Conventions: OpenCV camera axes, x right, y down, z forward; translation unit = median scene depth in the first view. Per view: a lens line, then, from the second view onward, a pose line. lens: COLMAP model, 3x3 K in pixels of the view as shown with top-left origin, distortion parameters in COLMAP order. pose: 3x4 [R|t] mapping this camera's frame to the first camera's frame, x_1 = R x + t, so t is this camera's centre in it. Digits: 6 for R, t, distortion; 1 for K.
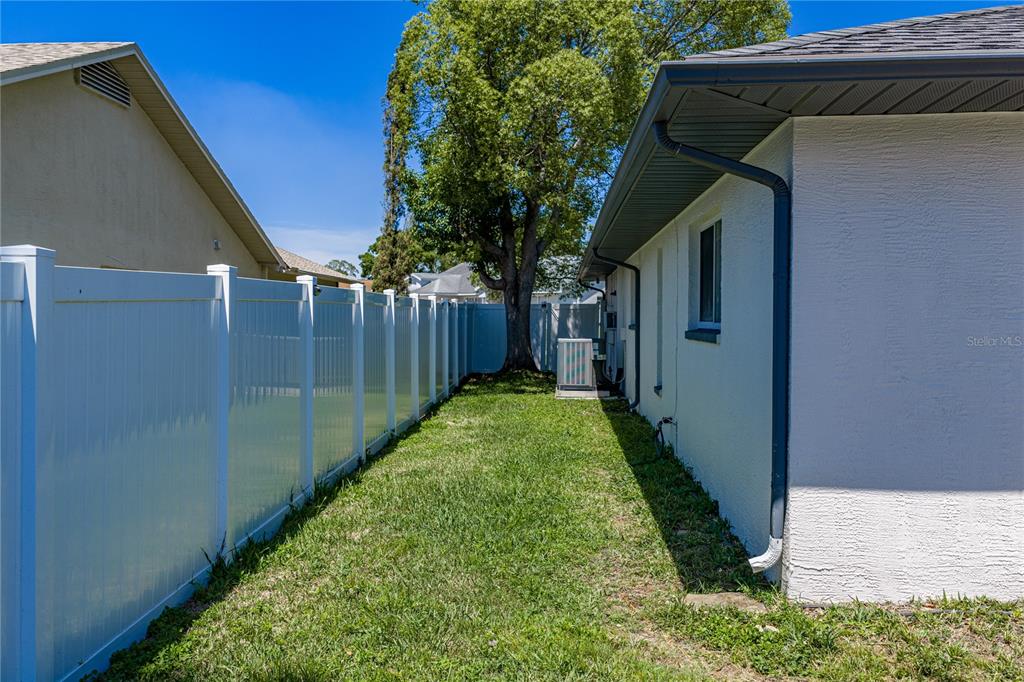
lens RADIAL K [[836.1, 0, 514.5], [0, 836.1, 352.5], [0, 0, 1]] dist [0.035495, -0.007132]
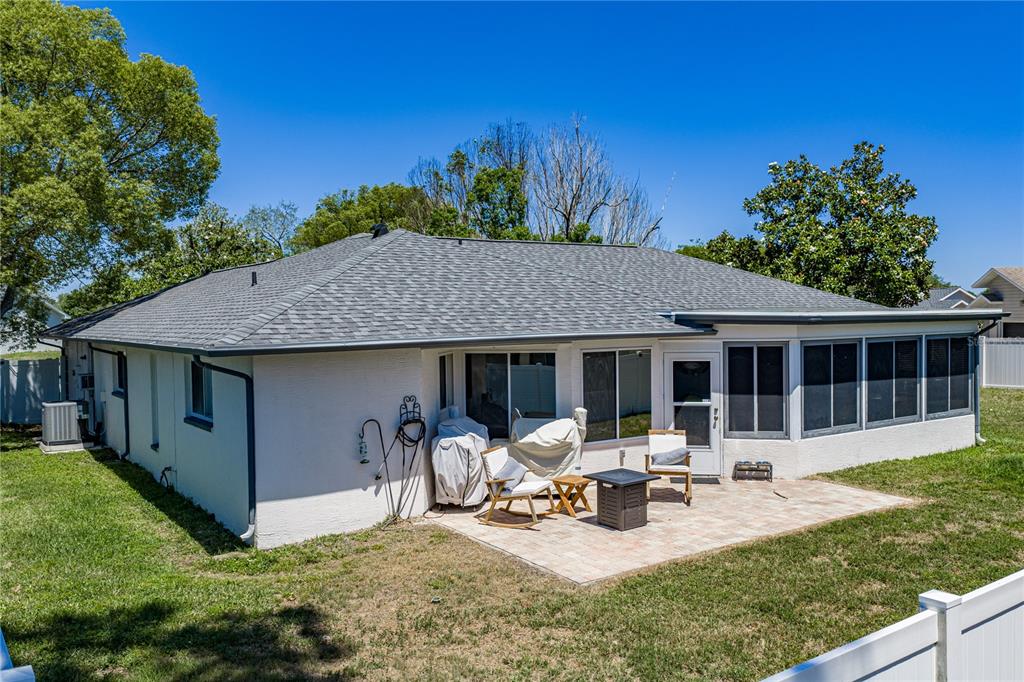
lens RADIAL K [[836.1, 0, 514.5], [0, 836.1, 352.5], [0, 0, 1]] dist [0.035495, -0.007132]
pose [[0.786385, -0.033504, 0.616828, -0.412639], [0.034733, 0.999347, 0.010001, -0.197252], [-0.616760, 0.013559, 0.787035, -0.996503]]
